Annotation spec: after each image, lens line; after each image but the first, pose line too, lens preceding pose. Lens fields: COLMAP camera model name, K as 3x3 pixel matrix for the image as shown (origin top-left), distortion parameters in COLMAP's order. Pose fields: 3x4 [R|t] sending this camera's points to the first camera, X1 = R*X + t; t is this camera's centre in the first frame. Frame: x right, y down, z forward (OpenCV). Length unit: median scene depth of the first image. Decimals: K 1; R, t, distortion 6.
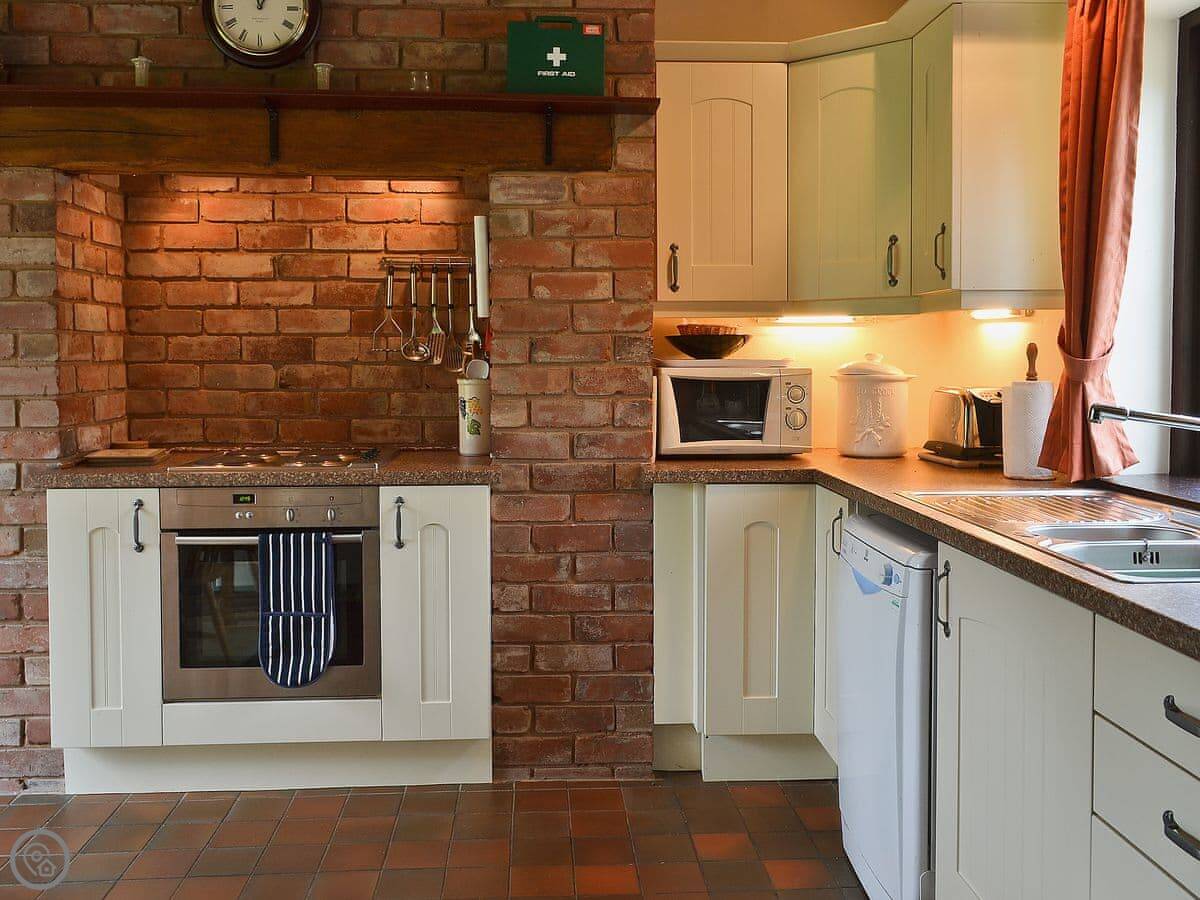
lens RADIAL K [[1070.1, 0, 598.6], [0, 1070.1, 389.9], [0, 0, 1]] dist [-0.007933, 0.005594]
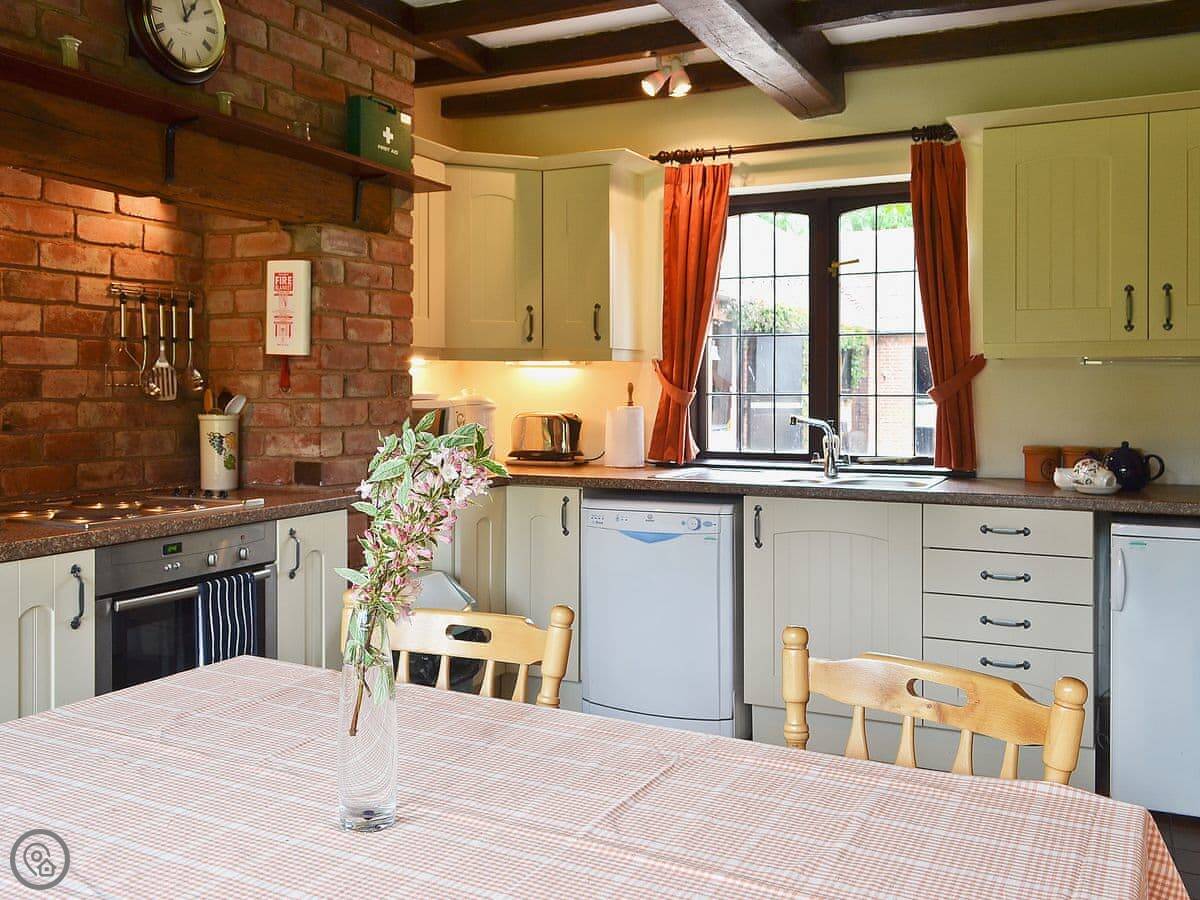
lens RADIAL K [[1070.1, 0, 598.6], [0, 1070.1, 389.9], [0, 0, 1]] dist [-0.007933, 0.005594]
pose [[0.496742, -0.000430, 0.867898, -0.787616], [0.028691, 0.999461, -0.015926, -0.006898], [-0.867424, 0.032812, 0.496486, 0.191957]]
